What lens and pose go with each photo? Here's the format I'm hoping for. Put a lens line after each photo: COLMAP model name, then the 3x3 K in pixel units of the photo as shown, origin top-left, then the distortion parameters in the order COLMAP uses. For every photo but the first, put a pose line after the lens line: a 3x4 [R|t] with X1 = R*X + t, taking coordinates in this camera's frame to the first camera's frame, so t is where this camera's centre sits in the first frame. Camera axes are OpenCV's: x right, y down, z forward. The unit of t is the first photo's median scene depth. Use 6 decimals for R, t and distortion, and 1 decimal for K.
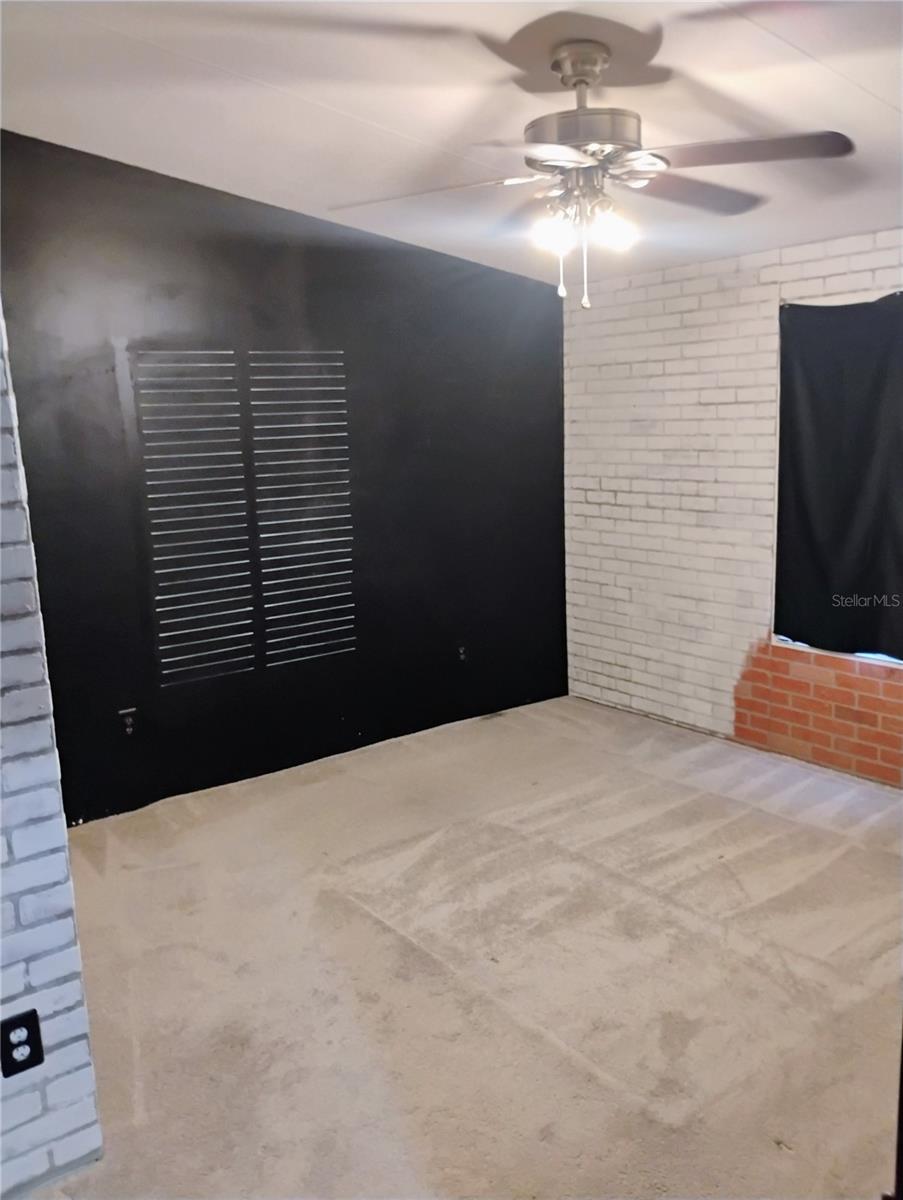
lens RADIAL K [[1011.2, 0, 451.5], [0, 1011.2, 600.0], [0, 0, 1]] dist [-0.004481, -0.004326]
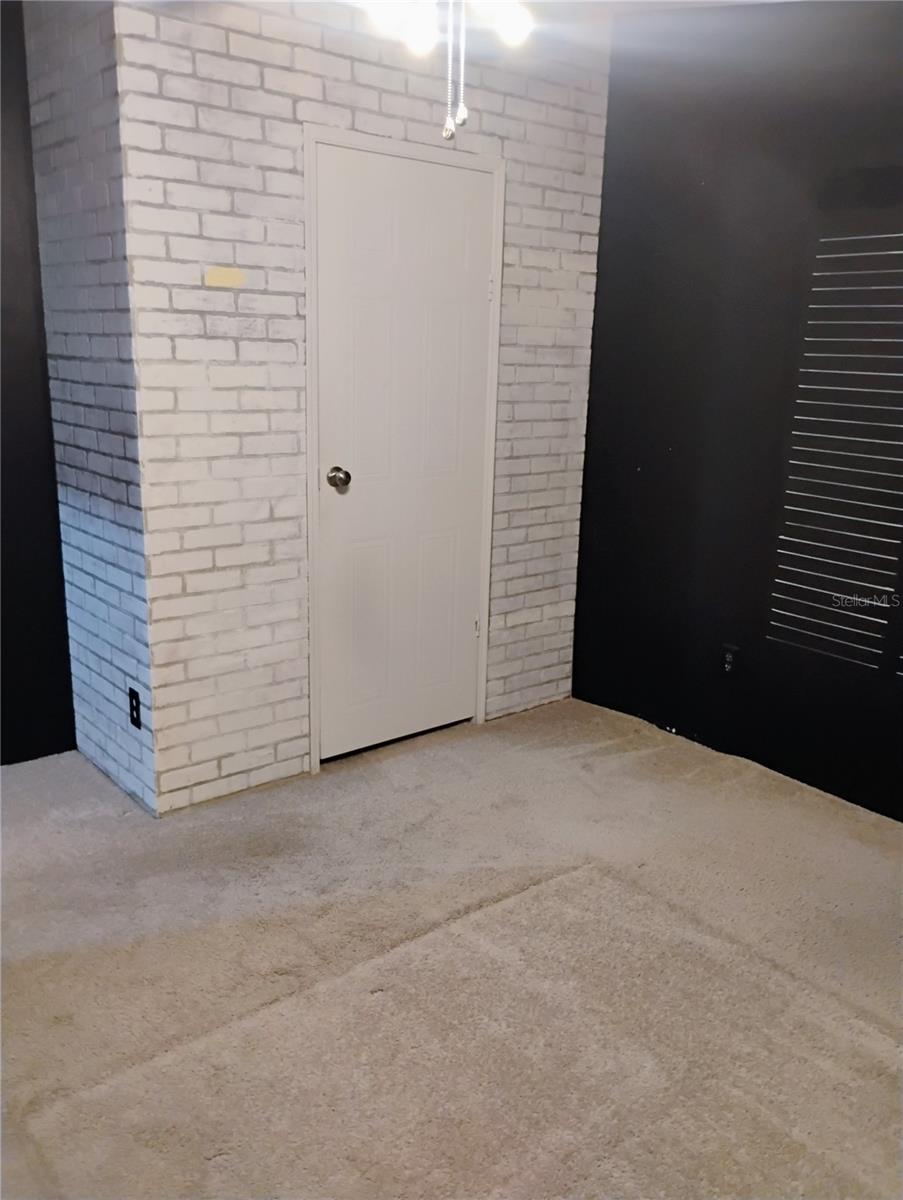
lens RADIAL K [[983.7, 0, 451.5], [0, 983.7, 600.0], [0, 0, 1]] dist [-0.007108, -0.000896]
pose [[0.053959, 0.293810, -0.954340, 0.512709], [-0.212452, 0.937228, 0.276530, -0.124851], [0.975681, 0.187830, 0.112993, 0.652481]]
